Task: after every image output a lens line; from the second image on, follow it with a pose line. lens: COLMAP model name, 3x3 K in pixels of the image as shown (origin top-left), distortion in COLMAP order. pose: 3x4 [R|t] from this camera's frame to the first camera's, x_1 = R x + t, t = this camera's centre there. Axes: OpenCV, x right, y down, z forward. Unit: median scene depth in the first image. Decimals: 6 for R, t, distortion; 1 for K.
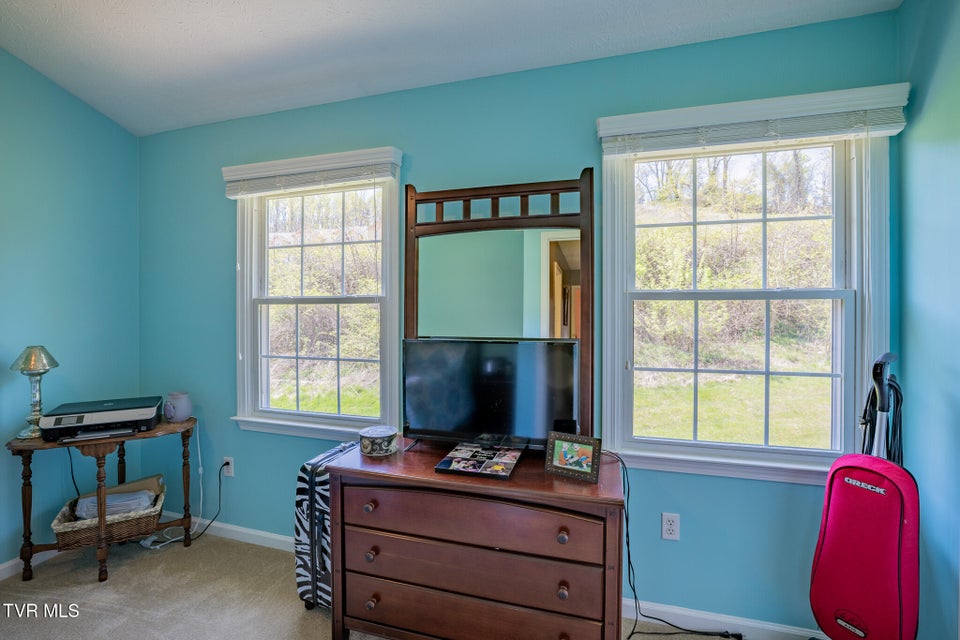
lens RADIAL K [[416.2, 0, 476.9], [0, 416.2, 315.9], [0, 0, 1]] dist [-0.058427, 0.021895]
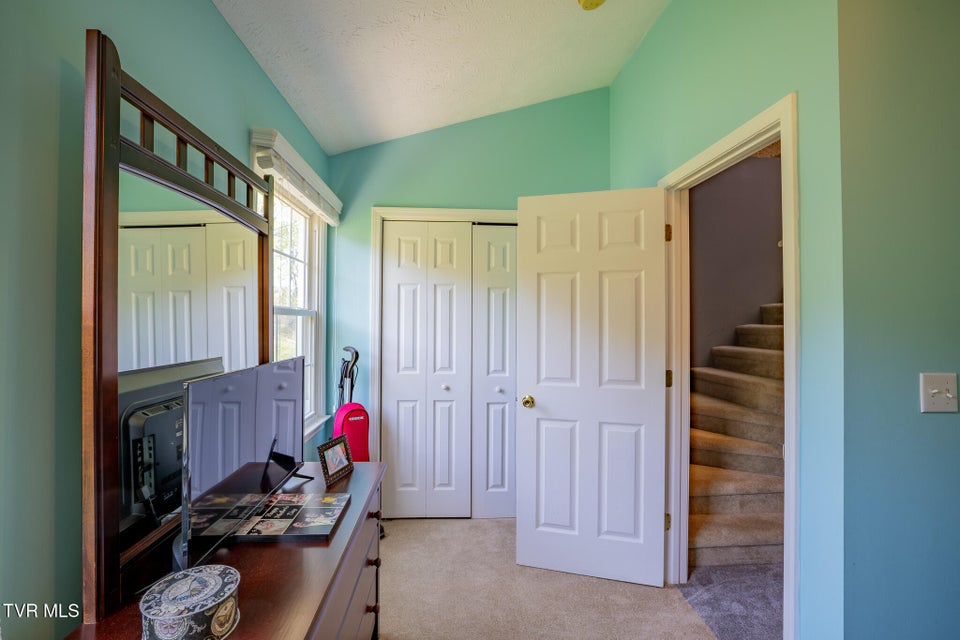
lens RADIAL K [[416.2, 0, 476.9], [0, 416.2, 315.9], [0, 0, 1]] dist [-0.058427, 0.021895]
pose [[-0.349211, 0.012087, 0.936966, -0.468496], [-0.006006, 0.999867, -0.015137, -0.011361], [-0.937025, -0.010913, -0.349092, 0.526471]]
